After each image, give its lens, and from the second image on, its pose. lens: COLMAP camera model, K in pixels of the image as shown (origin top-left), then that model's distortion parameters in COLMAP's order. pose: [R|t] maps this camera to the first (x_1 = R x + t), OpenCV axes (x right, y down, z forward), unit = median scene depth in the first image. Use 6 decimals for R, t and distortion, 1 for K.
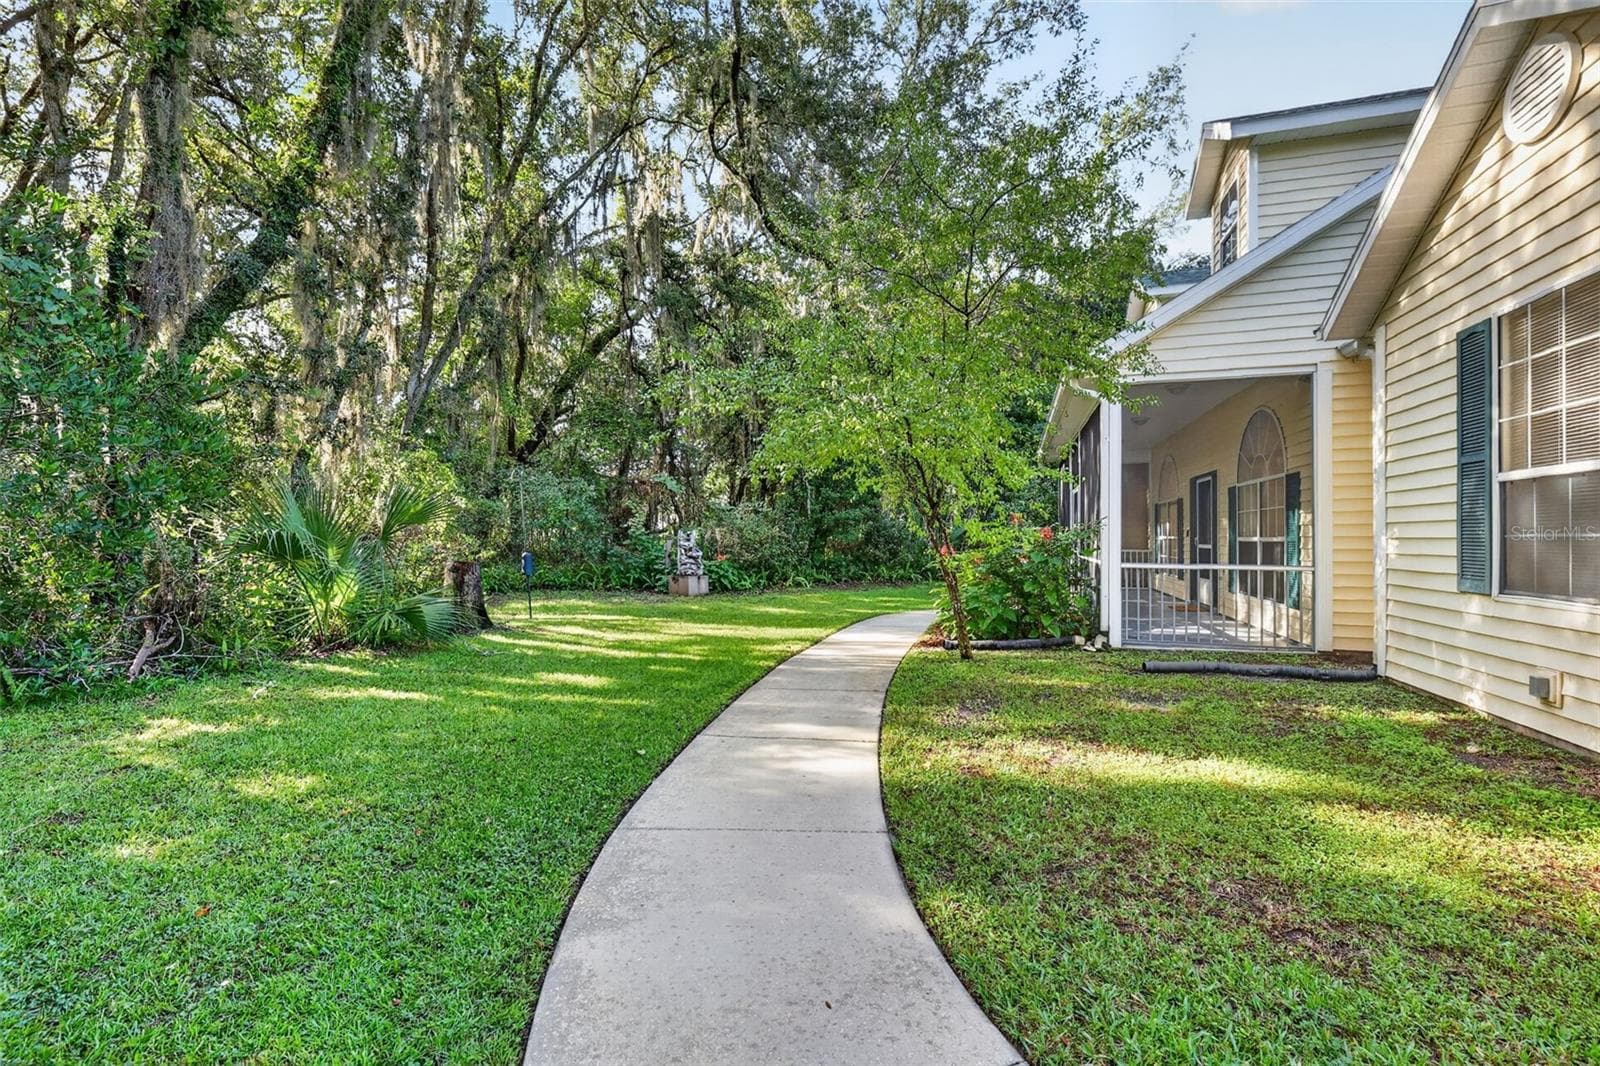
lens RADIAL K [[686.7, 0, 799.5], [0, 686.7, 536.2], [0, 0, 1]] dist [0.005487, -0.000828]
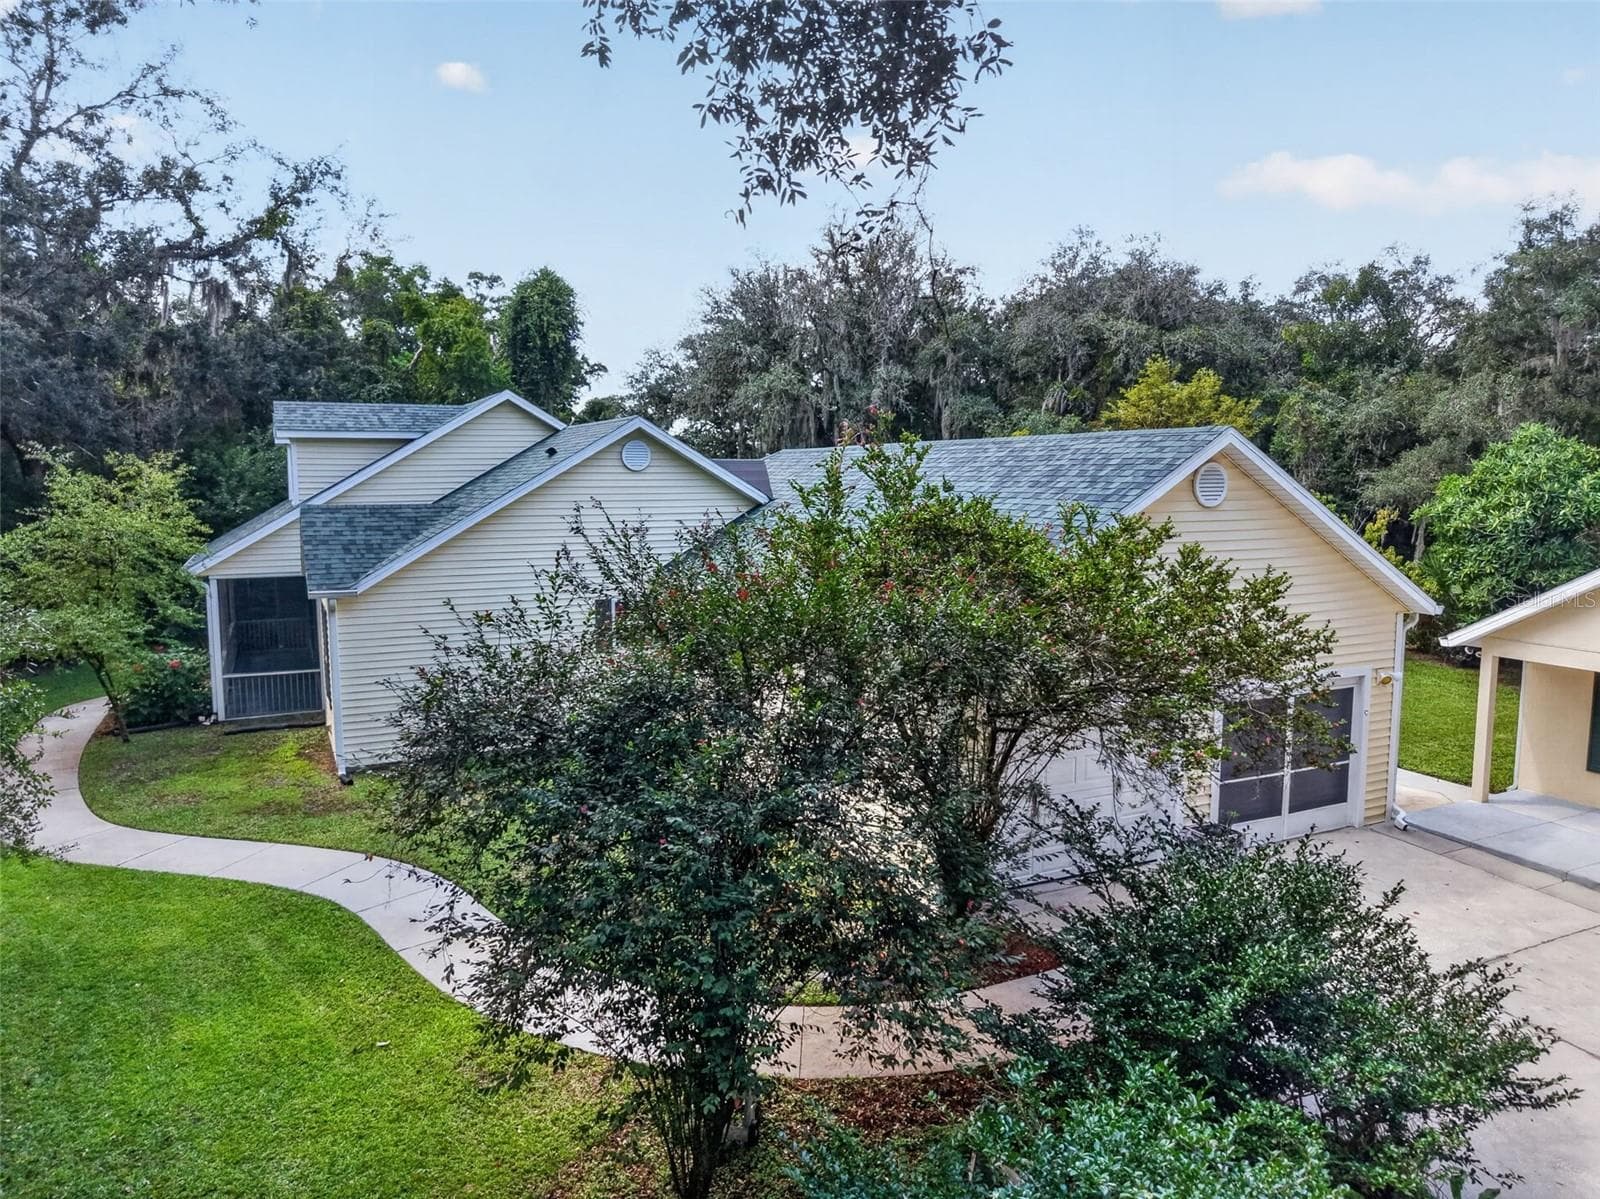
lens RADIAL K [[1053.3, 0, 791.9], [0, 1053.3, 609.3], [0, 0, 1]] dist [0.011927, 0.000969]
pose [[0.730221, -0.085031, 0.677899, -0.328156], [-0.008333, 0.991043, 0.133286, -0.529285], [-0.683160, -0.102977, 0.722971, -2.087471]]
